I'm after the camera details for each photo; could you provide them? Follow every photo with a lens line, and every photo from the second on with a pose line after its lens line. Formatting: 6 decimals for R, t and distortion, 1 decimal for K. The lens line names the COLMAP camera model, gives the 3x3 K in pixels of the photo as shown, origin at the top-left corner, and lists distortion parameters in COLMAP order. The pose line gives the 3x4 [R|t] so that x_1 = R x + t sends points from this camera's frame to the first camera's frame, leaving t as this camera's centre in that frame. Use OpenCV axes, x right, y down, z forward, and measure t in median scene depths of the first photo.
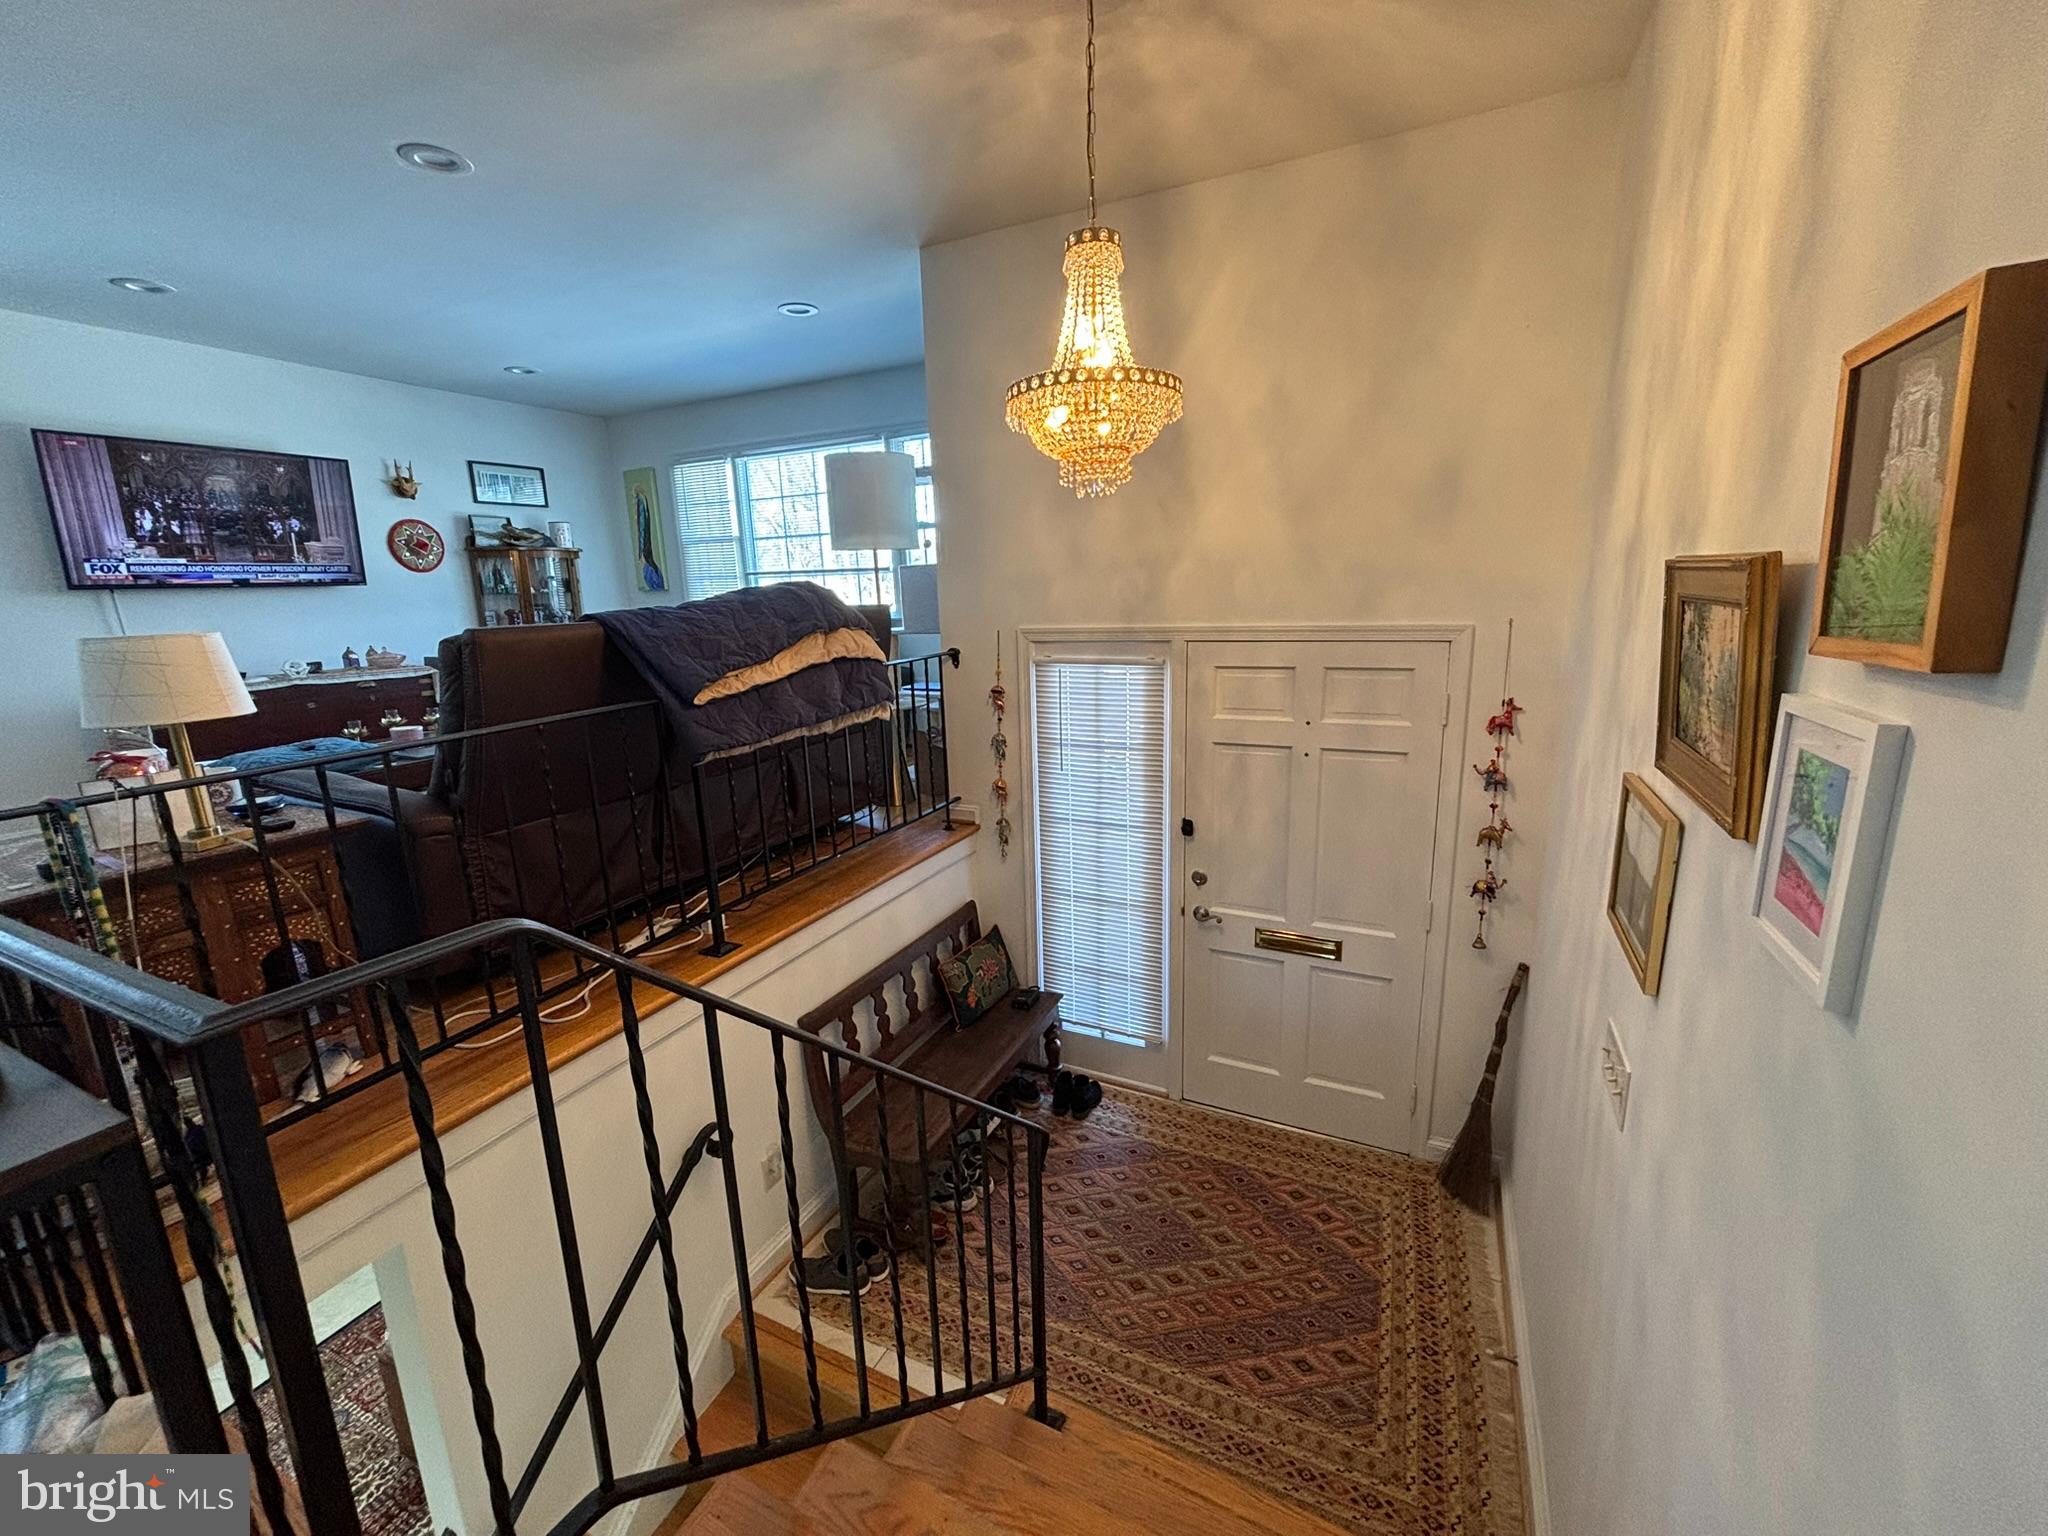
lens RADIAL K [[821.5, 0, 1026.3], [0, 821.5, 766.4], [0, 0, 1]] dist [0.019765, -0.009779]
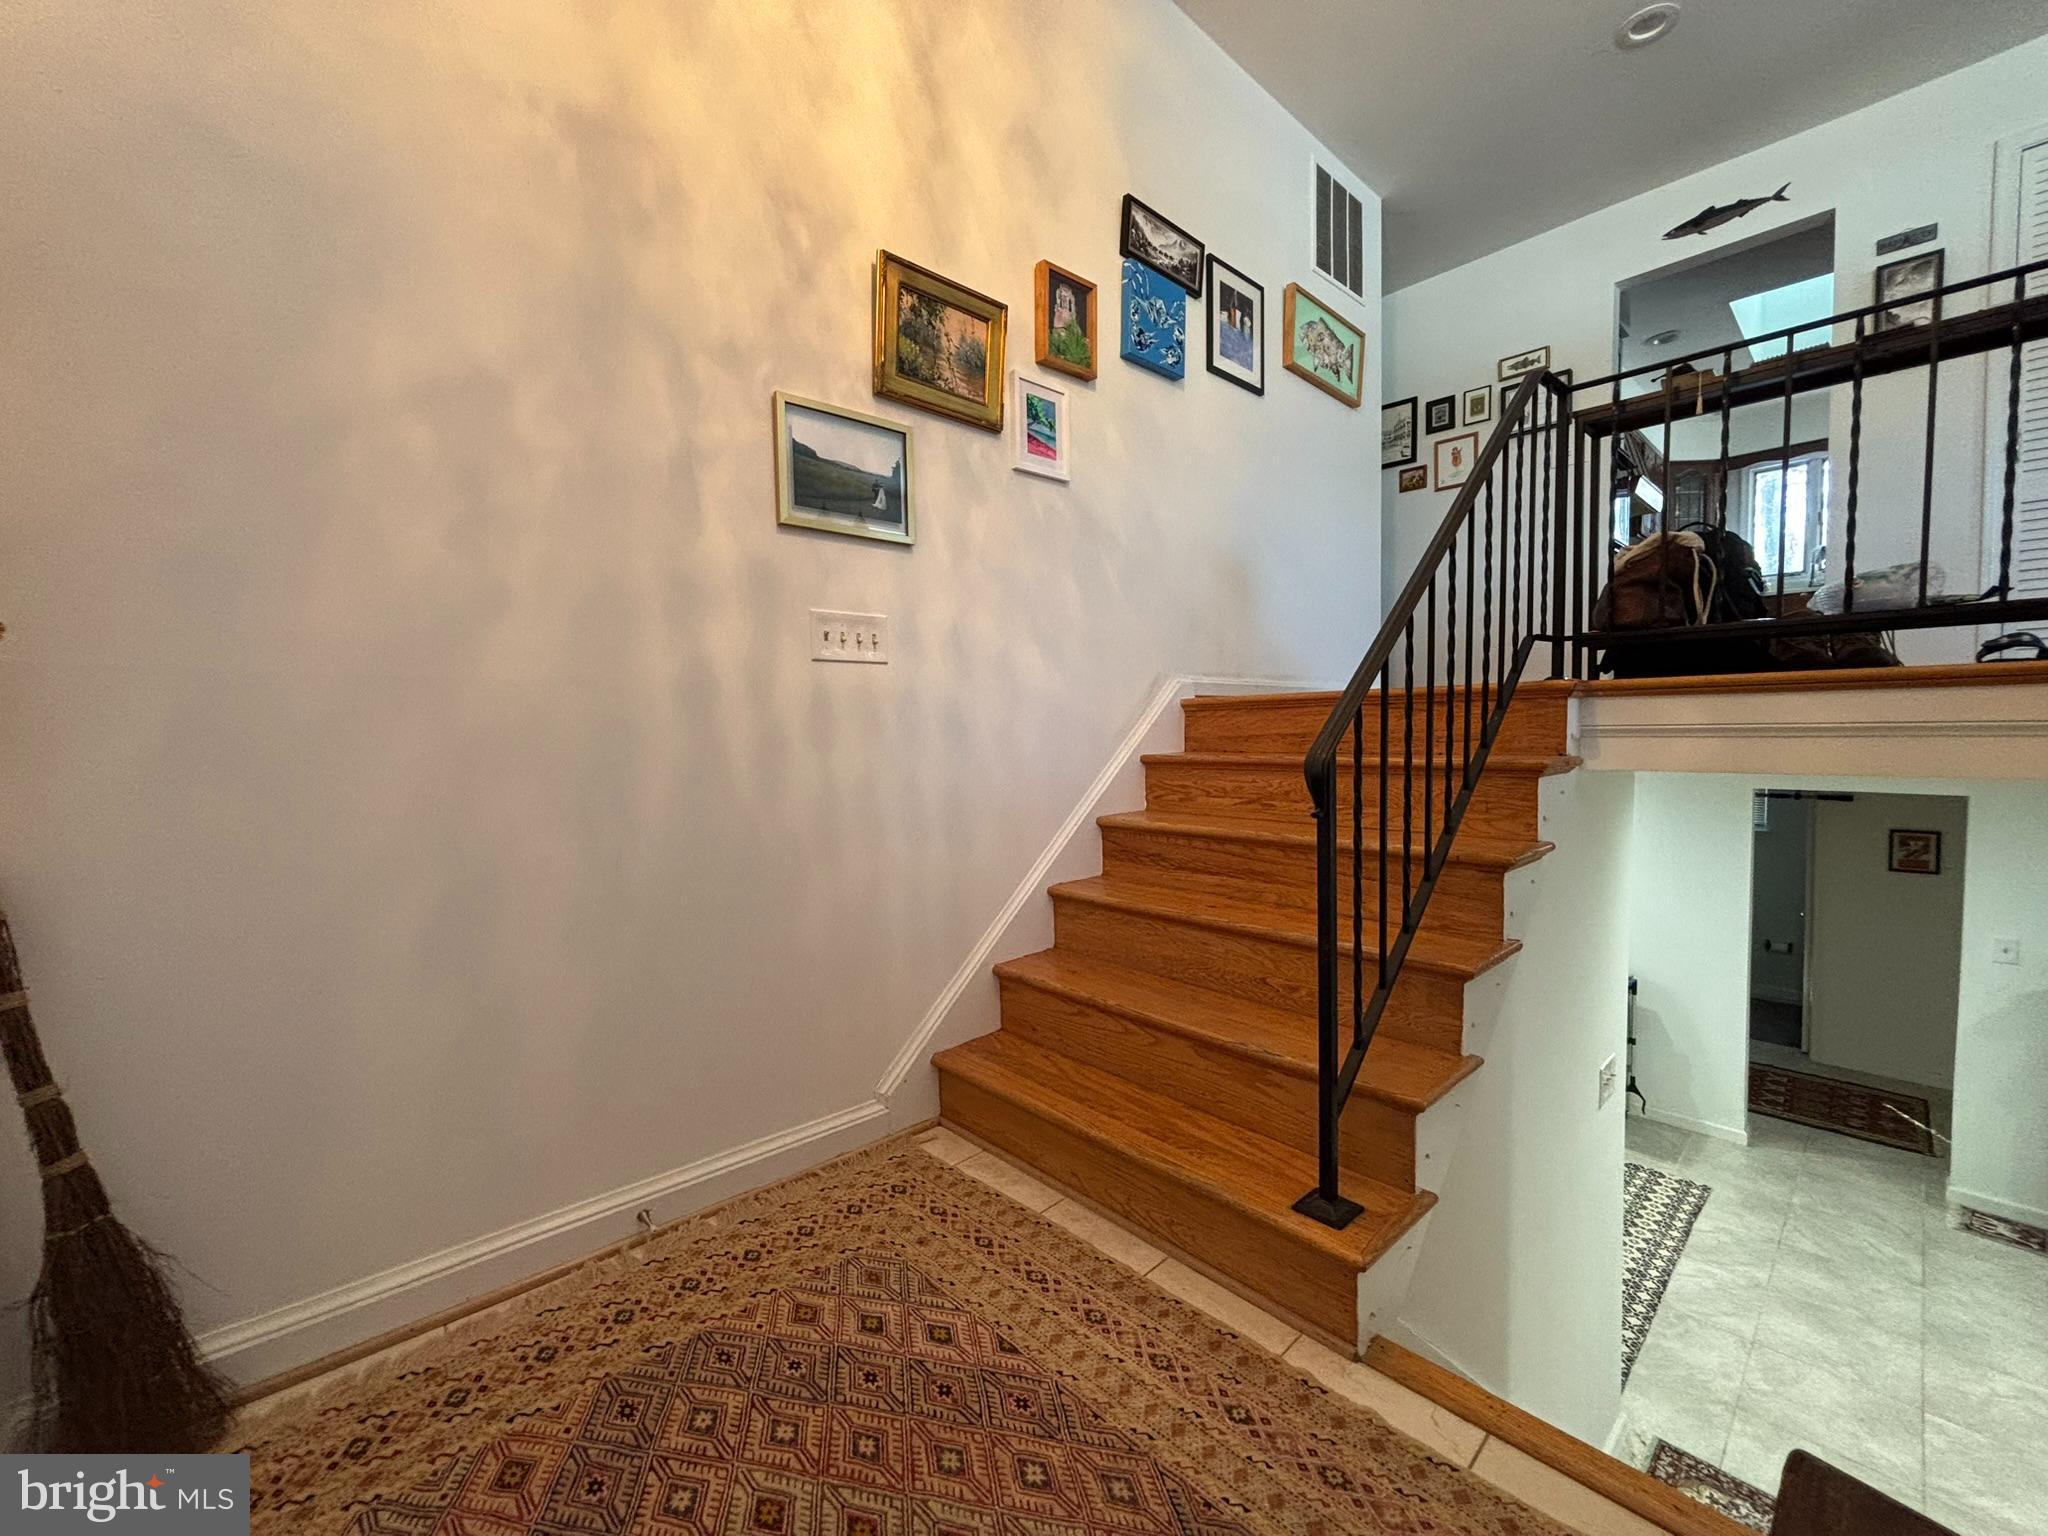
lens RADIAL K [[821.5, 0, 1026.3], [0, 821.5, 766.4], [0, 0, 1]] dist [0.019765, -0.009779]
pose [[-0.930170, 0.021984, 0.366470, -0.007205], [0.117744, 0.963340, 0.241067, 0.179495], [-0.347735, 0.267383, -0.898658, 1.335658]]
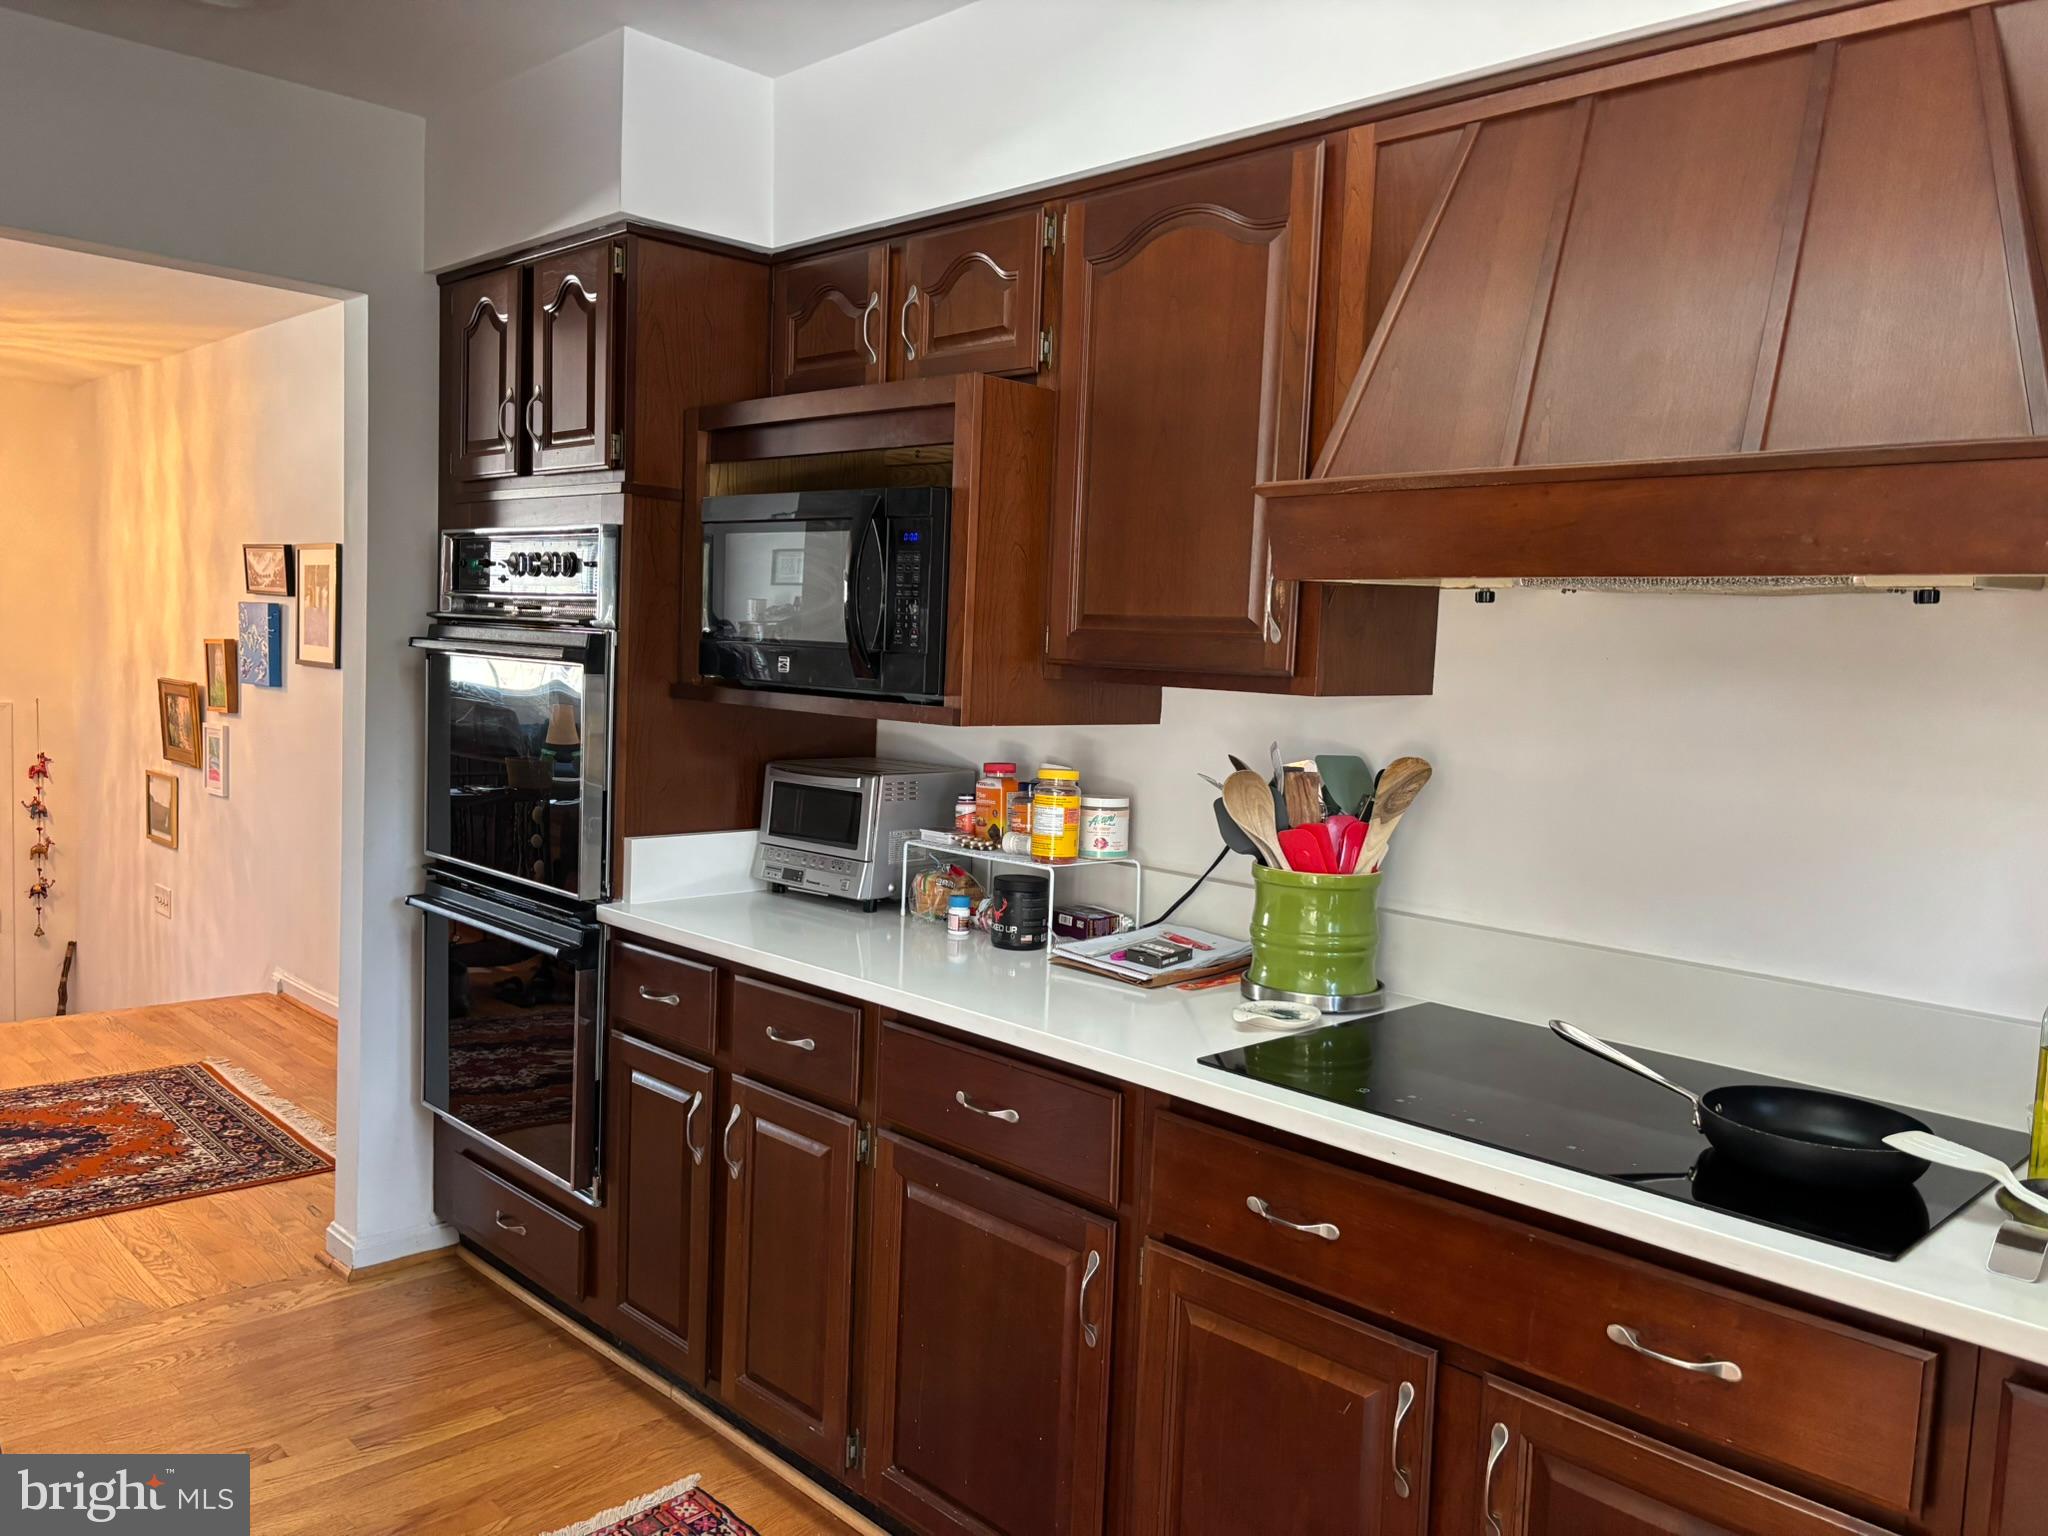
lens RADIAL K [[1512.5, 0, 1024.0], [0, 1512.5, 768.0], [0, 0, 1]] dist [0.038786, -0.030741]
pose [[0.326427, -0.029476, 0.944763, -1.583340], [0.149676, 0.988515, -0.020874, 0.294928], [-0.933296, 0.148222, 0.327090, -1.688571]]
